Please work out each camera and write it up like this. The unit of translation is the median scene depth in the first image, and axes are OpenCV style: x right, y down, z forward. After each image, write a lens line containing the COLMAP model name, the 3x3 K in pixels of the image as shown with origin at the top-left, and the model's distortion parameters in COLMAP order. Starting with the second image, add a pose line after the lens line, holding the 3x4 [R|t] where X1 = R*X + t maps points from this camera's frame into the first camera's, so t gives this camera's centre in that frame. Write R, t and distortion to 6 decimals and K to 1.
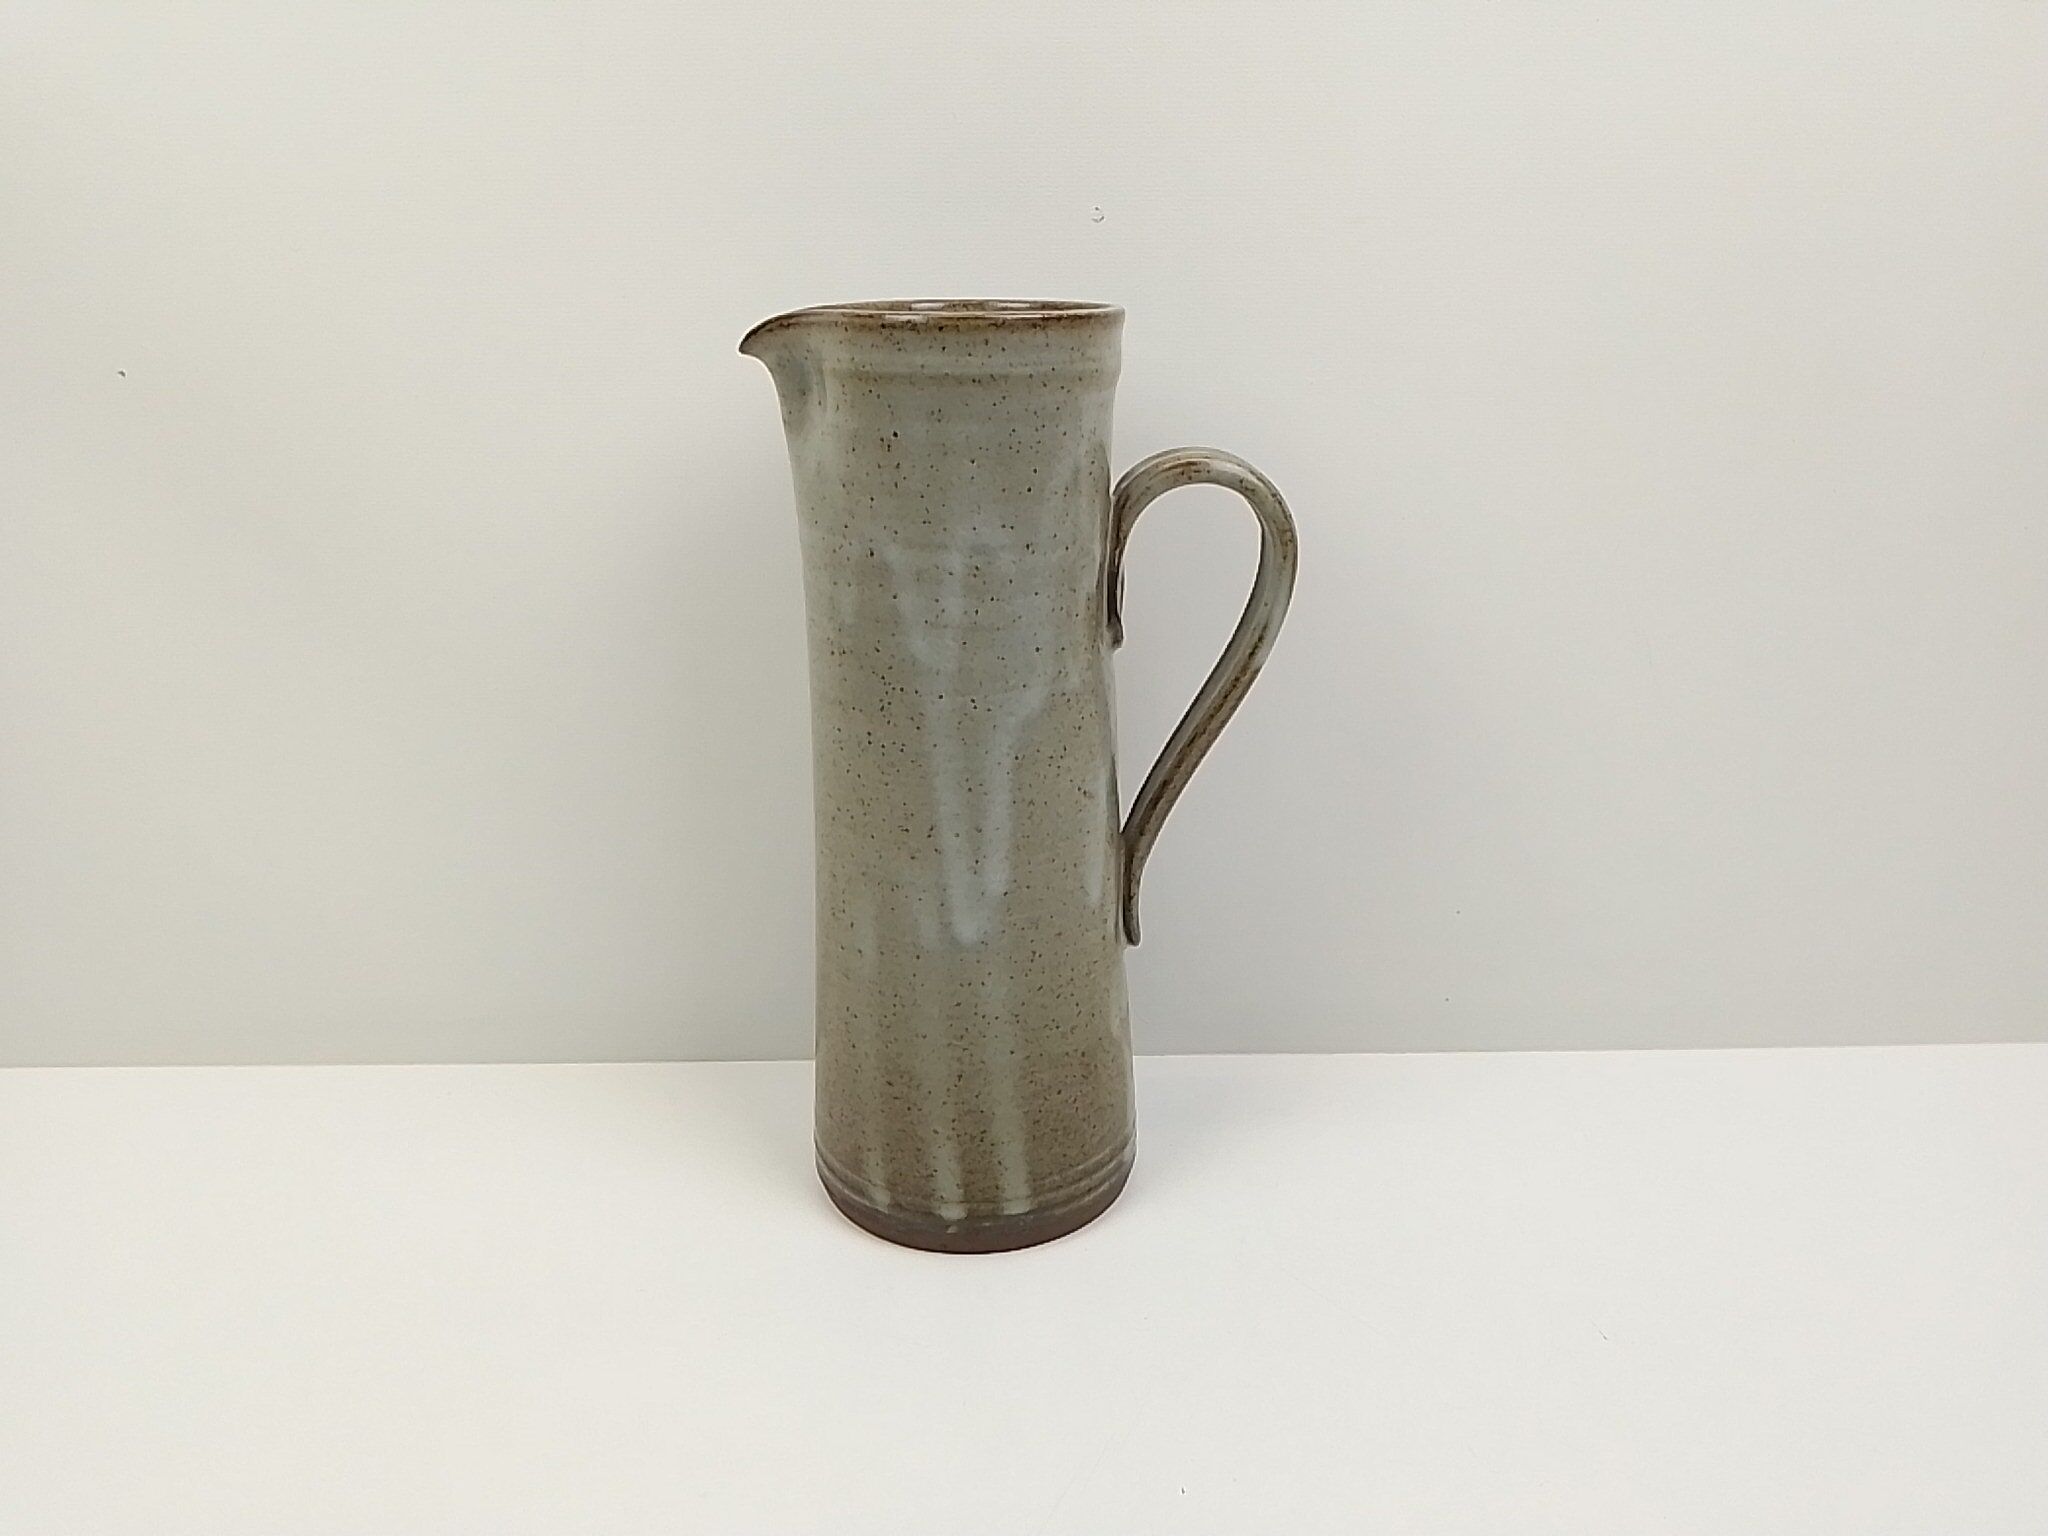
lens RADIAL K [[1568.4, 0, 1024.0], [0, 1568.4, 768.0], [0, 0, 1]] dist [0.095875, -0.000715]
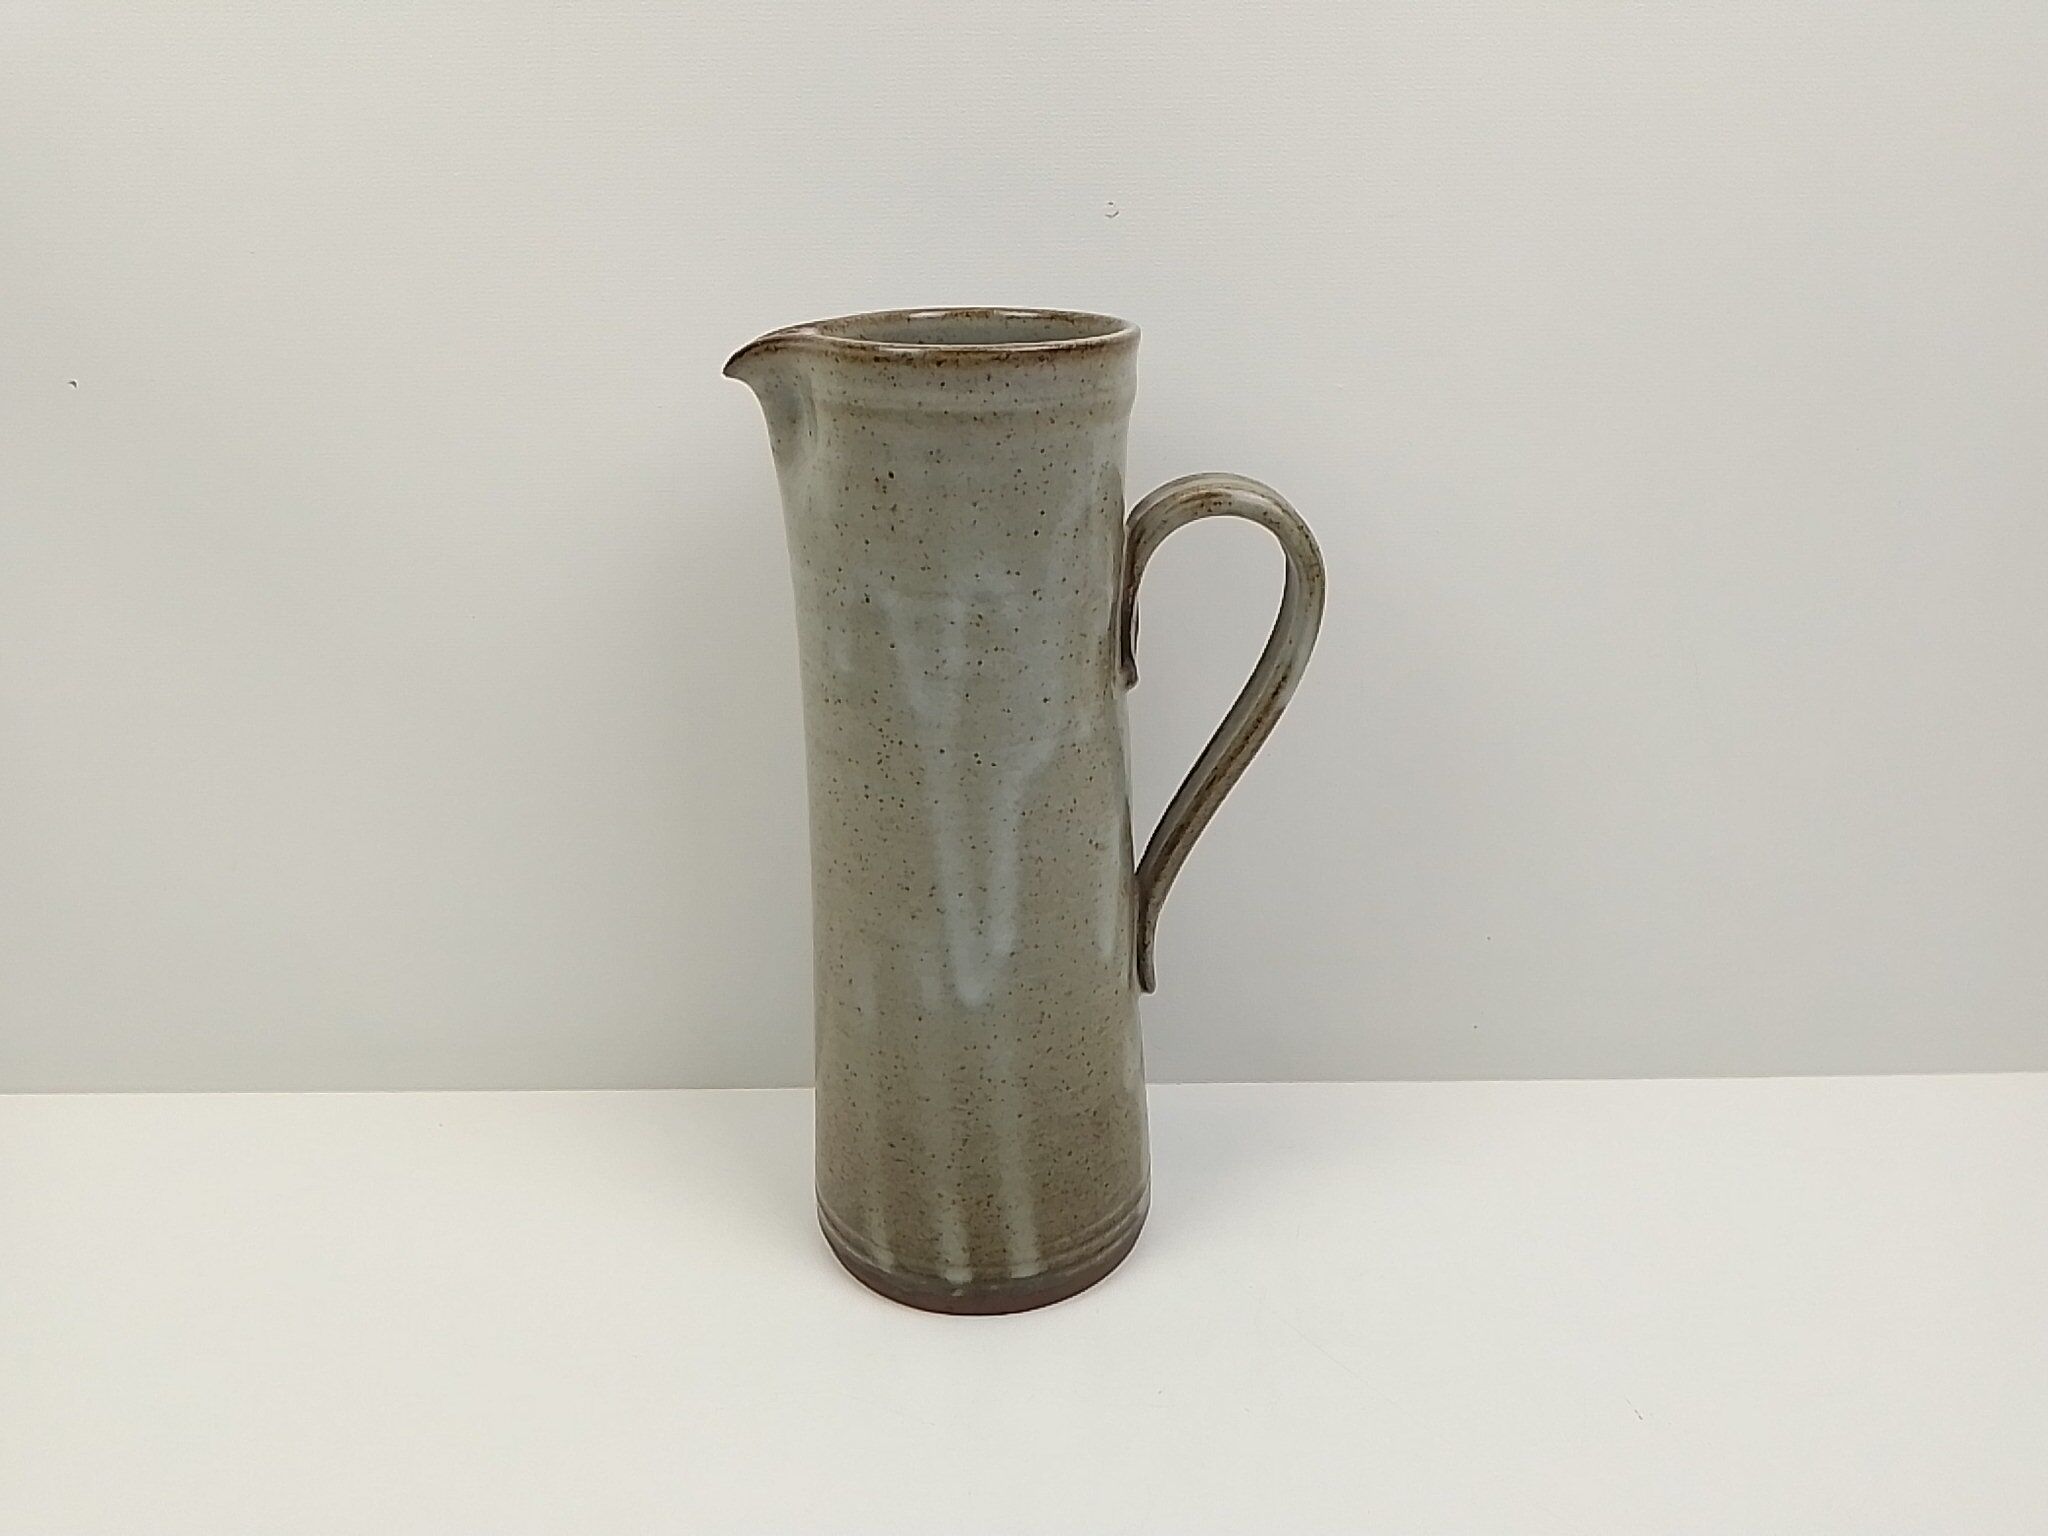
lens RADIAL K [[1568.4, 0, 1024.0], [0, 1568.4, 768.0], [0, 0, 1]] dist [0.095875, -0.000715]
pose [[0.999942, -0.001301, -0.010662, 0.005516], [0.001896, 0.998430, 0.055984, -0.084139], [0.010572, -0.056001, 0.998375, 0.063285]]
